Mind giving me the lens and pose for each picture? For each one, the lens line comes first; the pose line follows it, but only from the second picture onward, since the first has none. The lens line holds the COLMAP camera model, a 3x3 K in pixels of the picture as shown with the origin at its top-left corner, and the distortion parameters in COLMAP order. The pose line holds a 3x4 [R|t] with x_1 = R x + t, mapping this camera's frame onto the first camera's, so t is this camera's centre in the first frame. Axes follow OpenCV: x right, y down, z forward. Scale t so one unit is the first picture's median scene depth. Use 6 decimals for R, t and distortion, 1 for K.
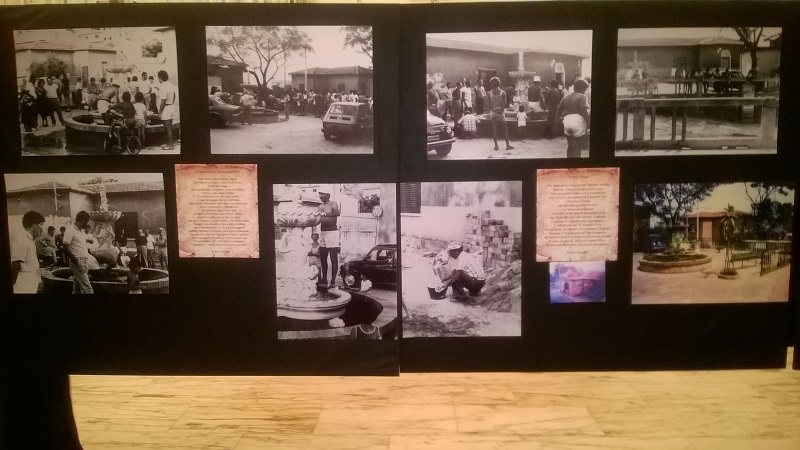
lens RADIAL K [[617.6, 0, 403.7], [0, 617.6, 225.4], [0, 0, 1]] dist [0.071902, -0.153668]
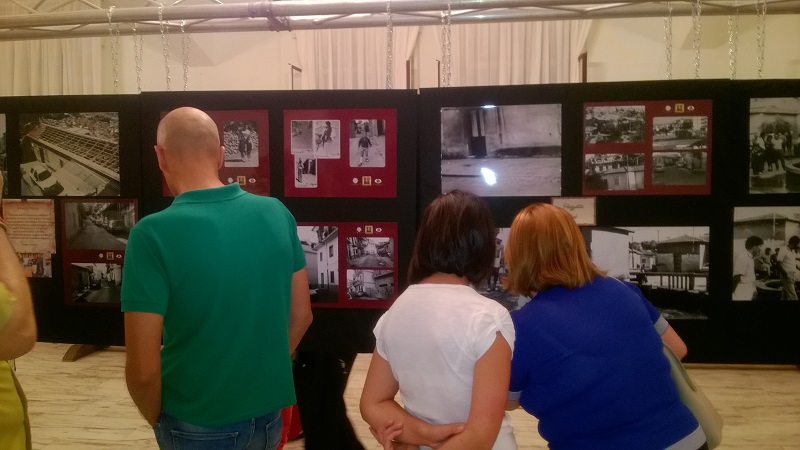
lens RADIAL K [[617.6, 0, 403.7], [0, 617.6, 225.4], [0, 0, 1]] dist [0.071902, -0.153668]
pose [[0.995635, 0.000086, -0.093336, -1.094477], [-0.006071, 0.997942, -0.063840, 0.038657], [0.093138, 0.064128, 0.993586, -0.325640]]
